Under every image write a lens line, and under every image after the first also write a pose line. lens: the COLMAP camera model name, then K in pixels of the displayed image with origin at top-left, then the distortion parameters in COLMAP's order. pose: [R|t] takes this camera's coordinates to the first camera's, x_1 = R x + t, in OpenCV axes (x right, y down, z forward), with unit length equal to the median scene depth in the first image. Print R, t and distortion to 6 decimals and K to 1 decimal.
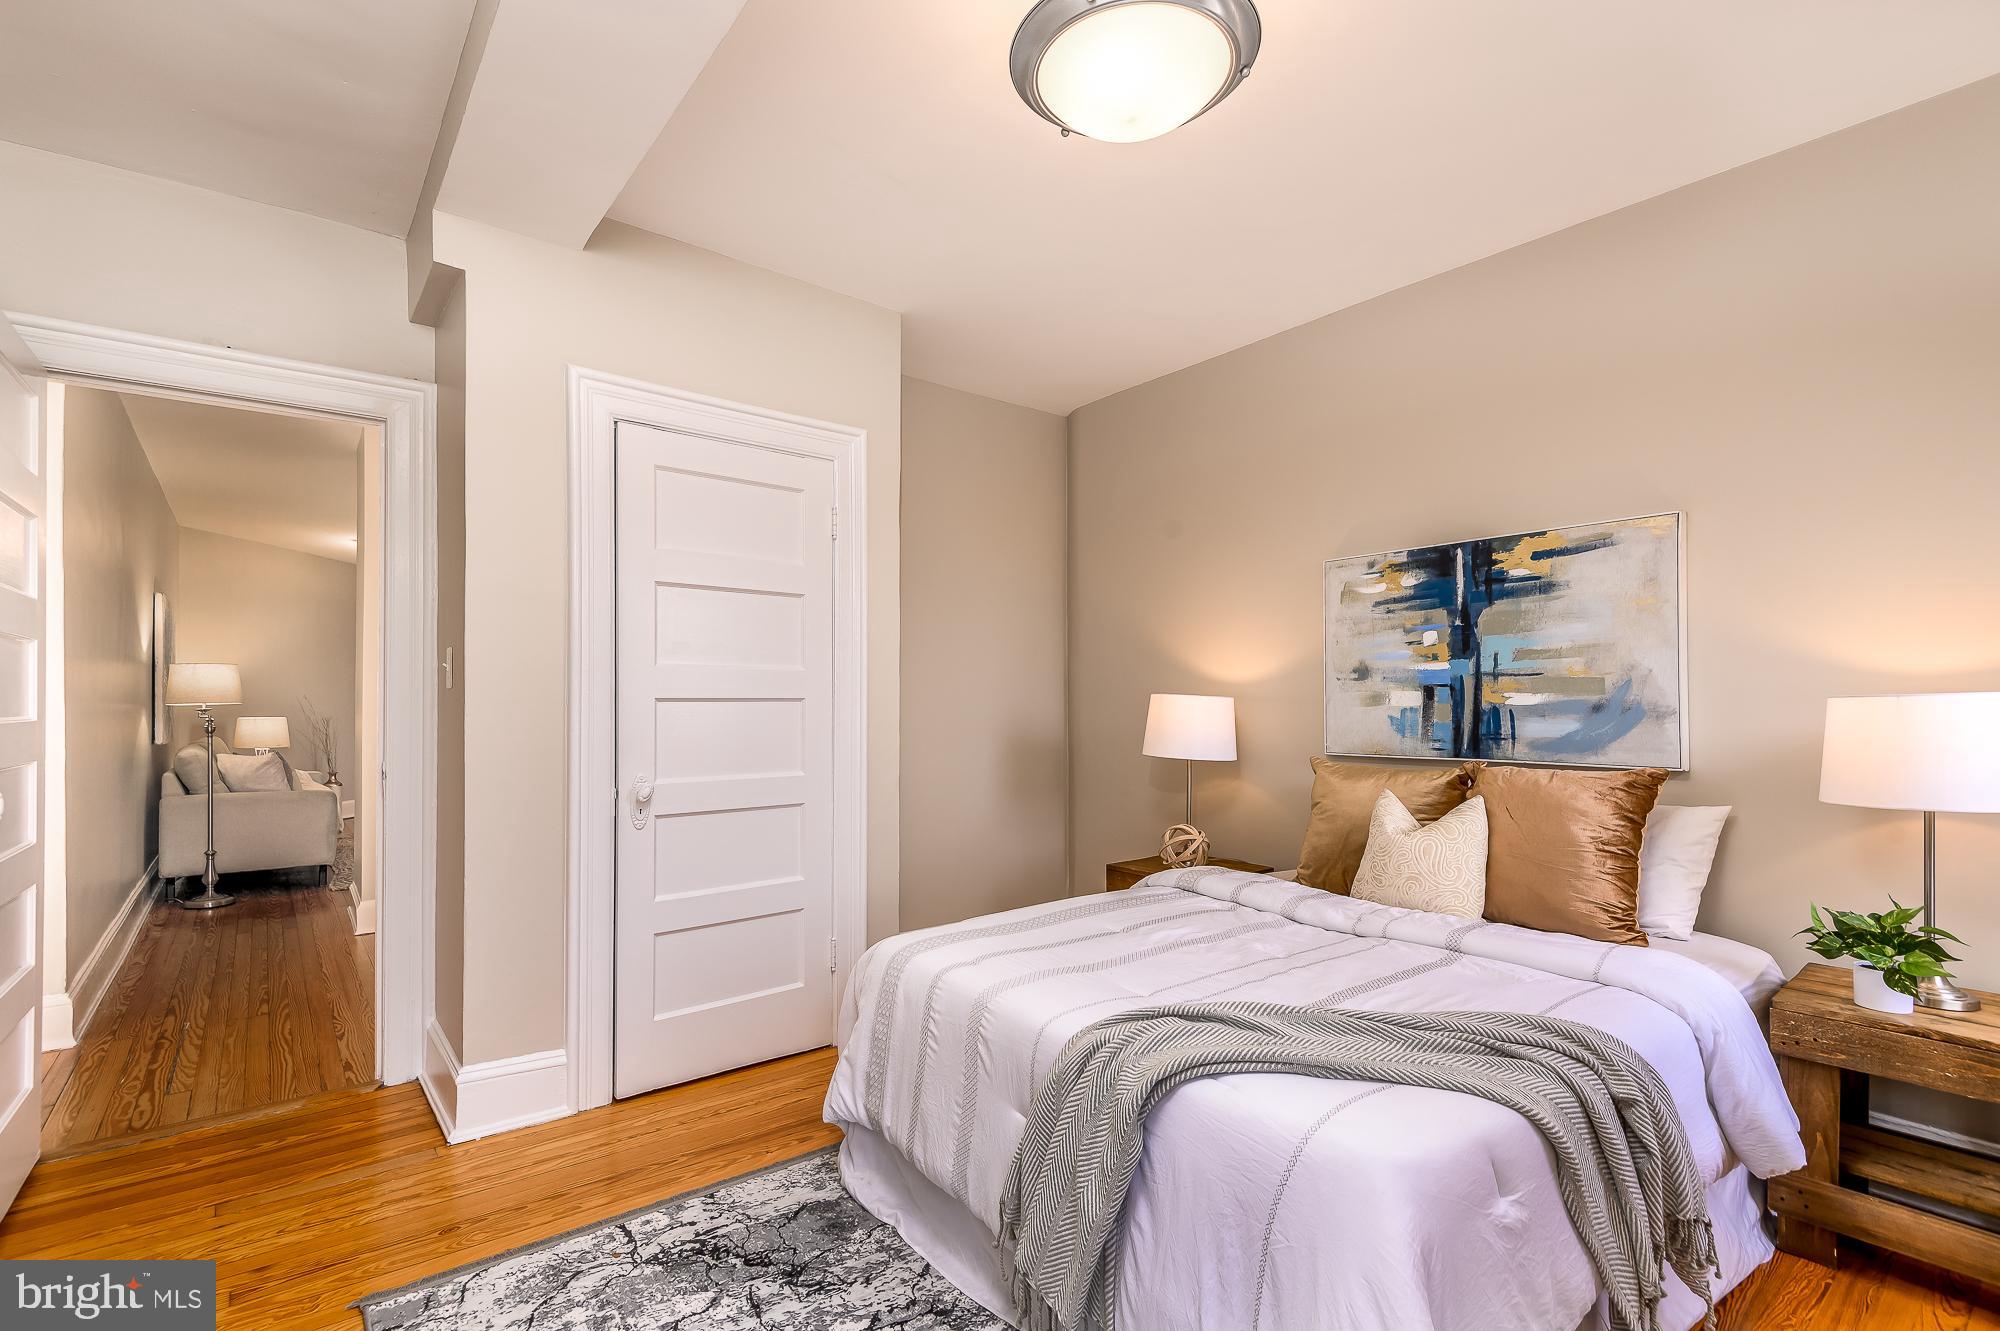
lens RADIAL K [[923.9, 0, 966.6], [0, 923.9, 709.2], [0, 0, 1]] dist [0.010122, -0.002624]
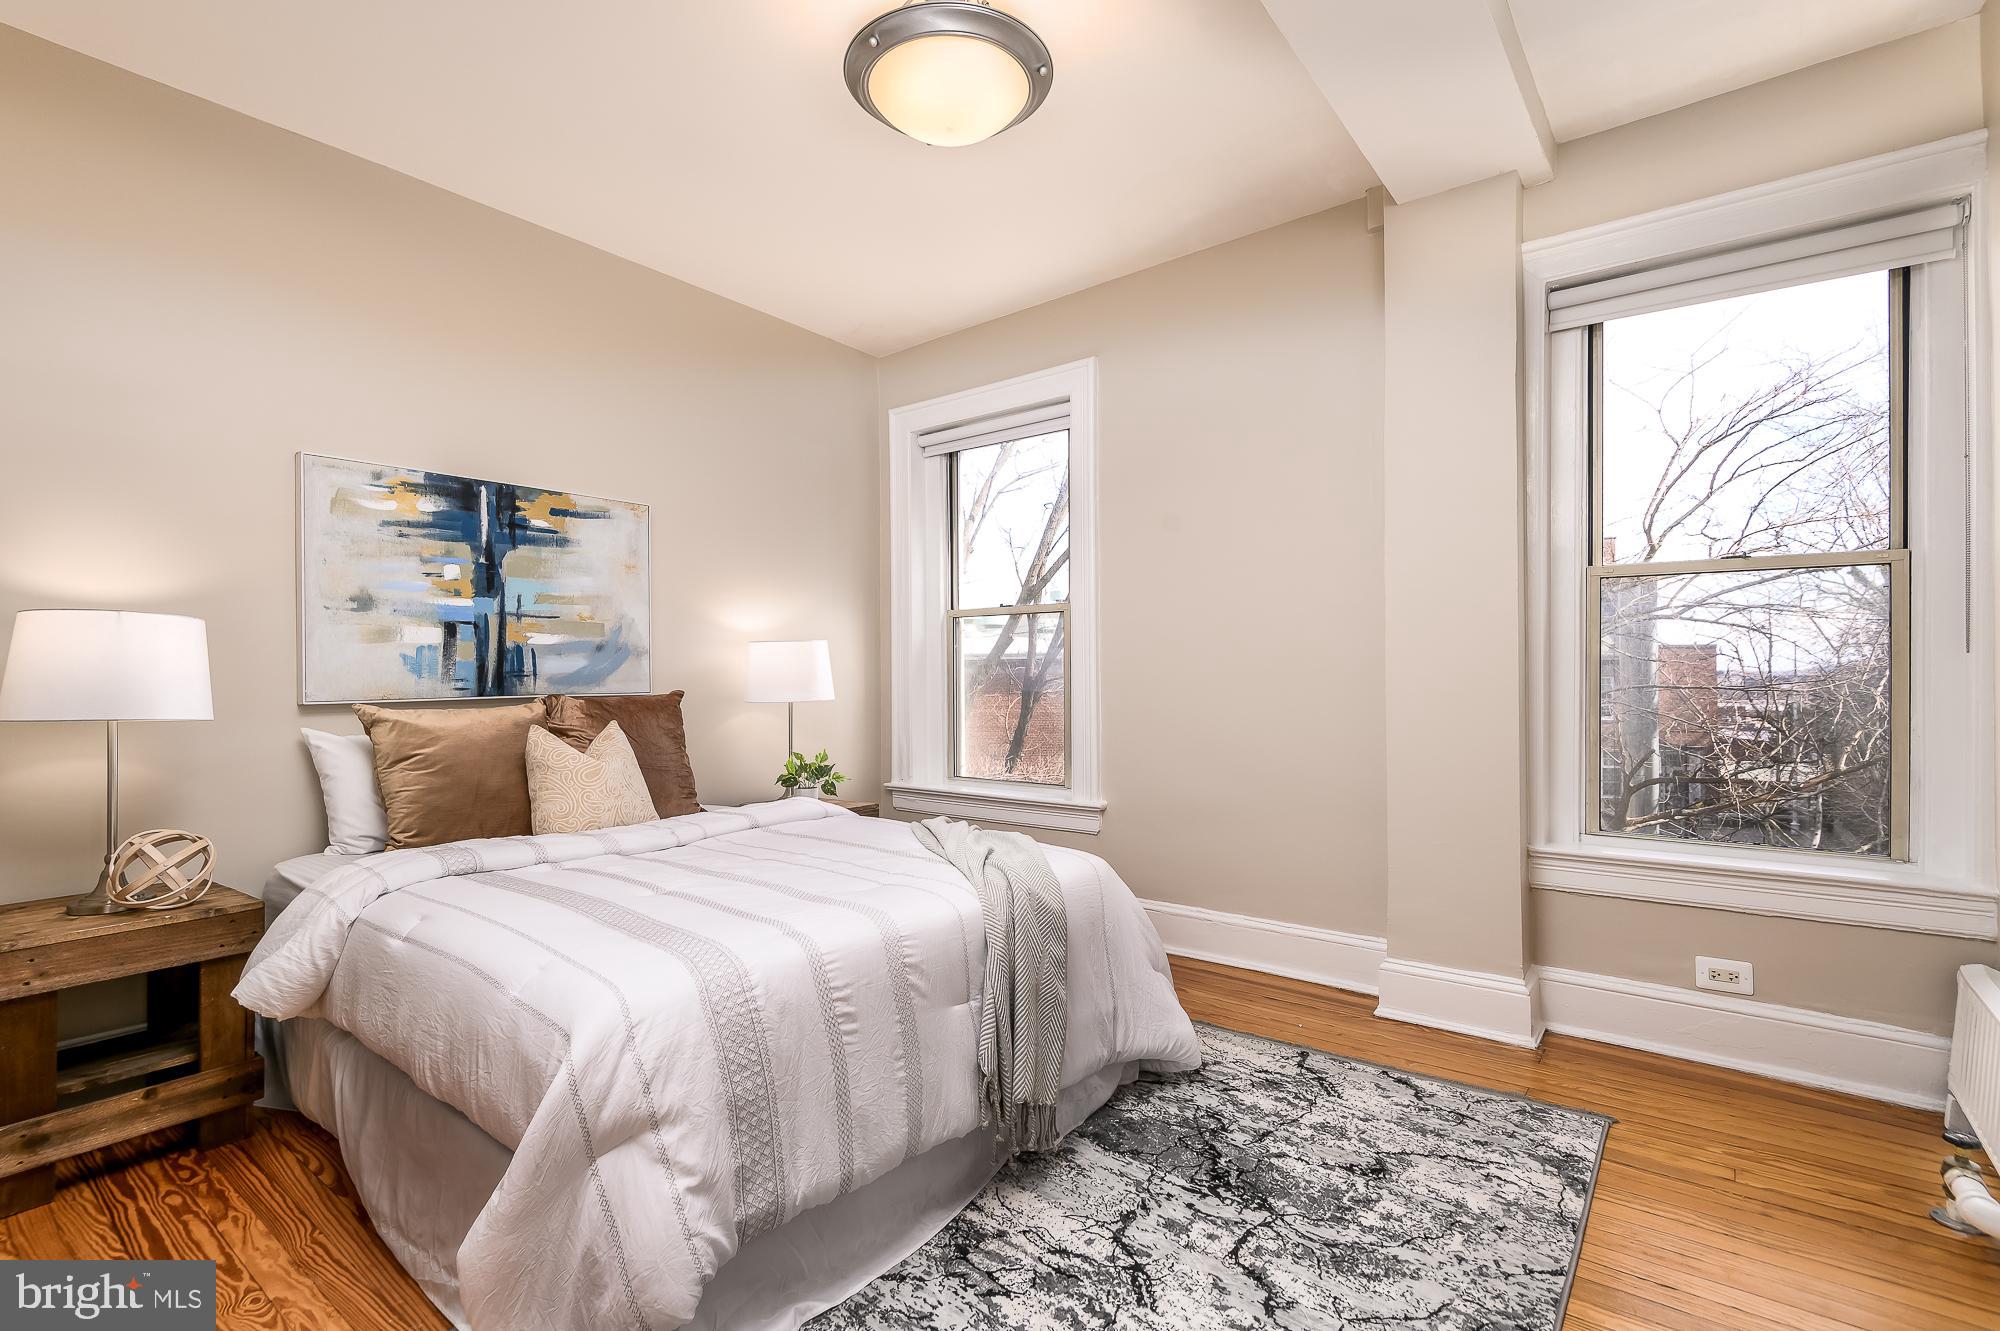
lens RADIAL K [[923.9, 0, 987.5], [0, 923.9, 665.3], [0, 0, 1]] dist [0.010122, -0.002624]
pose [[-0.250281, 0.002655, 0.968170, -0.569328], [0.004714, 0.999988, -0.001523, 0.023247], [-0.968162, 0.004183, -0.250291, 0.728306]]
